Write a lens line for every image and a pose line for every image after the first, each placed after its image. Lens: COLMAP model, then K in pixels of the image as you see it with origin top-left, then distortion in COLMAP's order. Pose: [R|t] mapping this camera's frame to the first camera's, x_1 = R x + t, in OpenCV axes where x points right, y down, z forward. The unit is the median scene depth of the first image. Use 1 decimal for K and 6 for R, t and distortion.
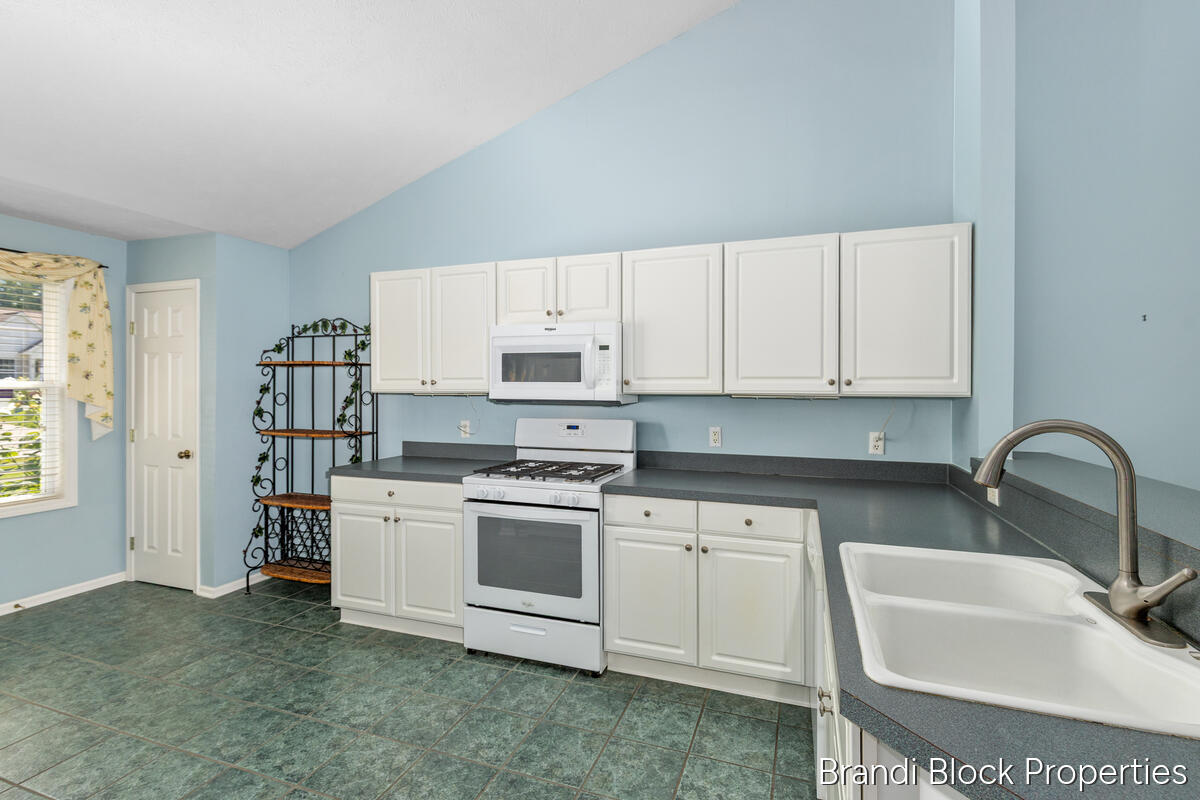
lens RADIAL K [[560.9, 0, 602.7], [0, 560.9, 395.6], [0, 0, 1]] dist [0.000729, 0.000190]
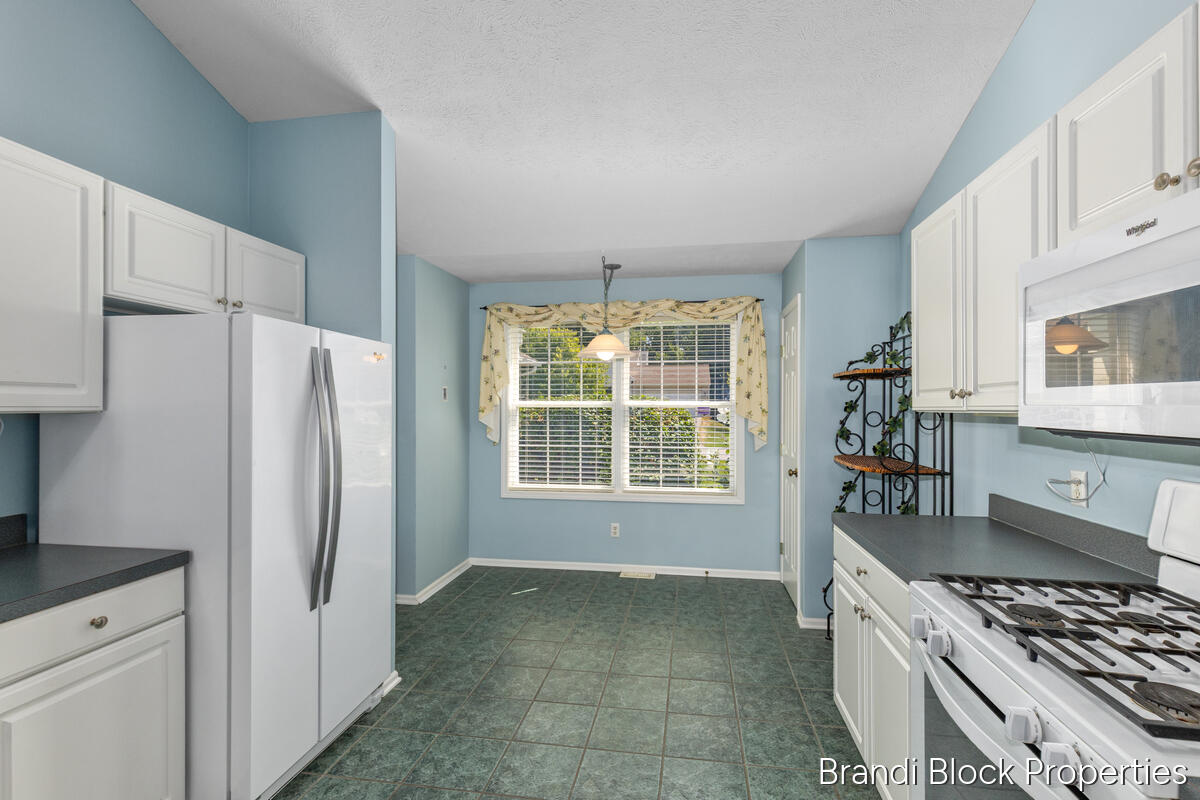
lens RADIAL K [[537.9, 0, 602.5], [0, 537.9, 411.8], [0, 0, 1]] dist [0.000367, 0.000113]
pose [[0.182564, 0.007545, -0.983165, 0.132720], [-0.012865, 0.999903, 0.005285, -0.003842], [0.983110, 0.011683, 0.182644, 0.491546]]
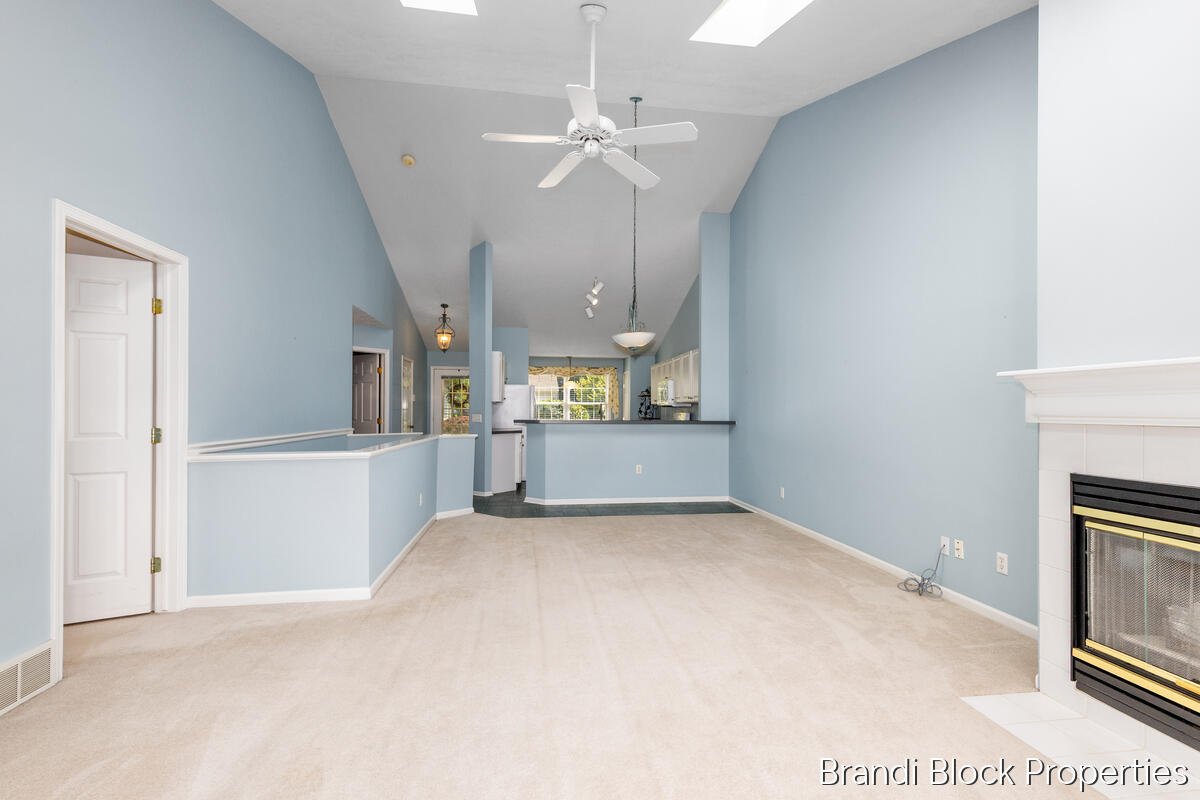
lens RADIAL K [[537.9, 0, 602.5], [0, 537.9, 411.8], [0, 0, 1]] dist [0.000367, 0.000113]
pose [[0.472446, 0.004815, -0.881347, 1.975594], [-0.009597, 0.999954, 0.000318, 0.031927], [0.881308, 0.008308, 0.472470, -0.621899]]
